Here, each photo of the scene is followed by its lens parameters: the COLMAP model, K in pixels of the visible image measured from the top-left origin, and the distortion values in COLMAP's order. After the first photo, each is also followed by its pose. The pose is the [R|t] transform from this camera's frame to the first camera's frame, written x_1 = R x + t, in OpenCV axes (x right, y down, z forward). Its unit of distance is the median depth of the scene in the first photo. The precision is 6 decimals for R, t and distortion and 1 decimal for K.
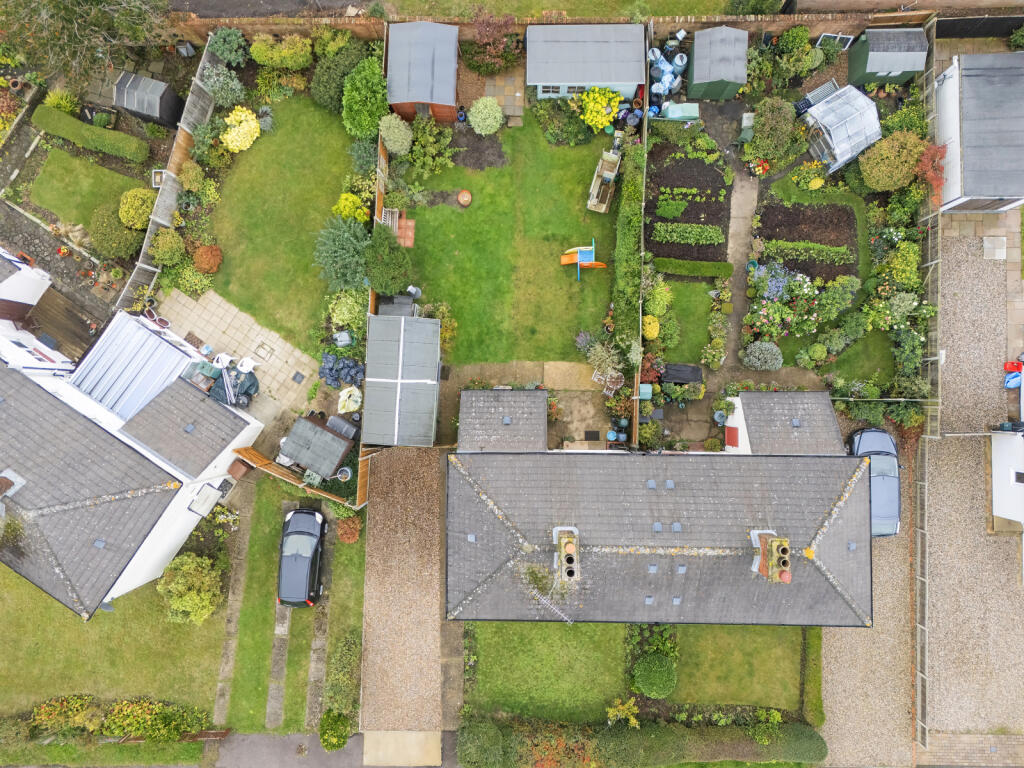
lens RADIAL K [[748.5, 0, 512.0], [0, 748.5, 384.0], [0, 0, 1]] dist [0.077776, -0.066079]
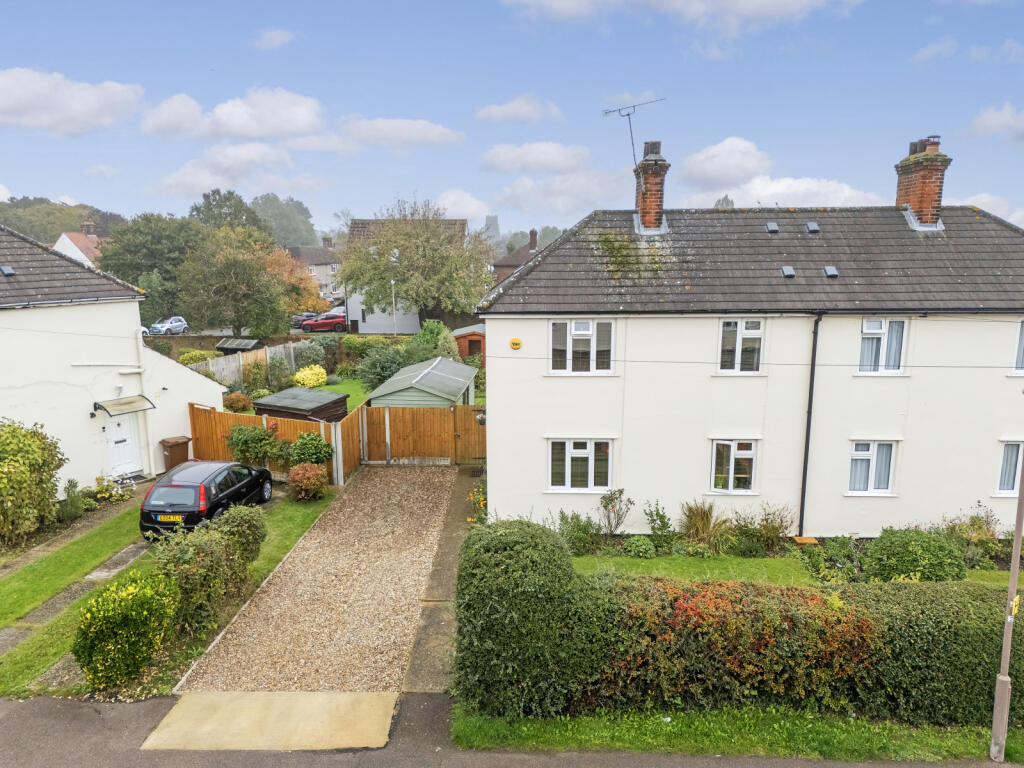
lens RADIAL K [[748.5, 0, 512.0], [0, 748.5, 384.0], [0, 0, 1]] dist [0.077776, -0.066079]
pose [[0.999627, 0.021278, -0.017132, -0.037018], [-0.021396, 0.219909, -0.975286, 0.774529], [-0.016985, 0.975288, 0.220282, 0.776786]]
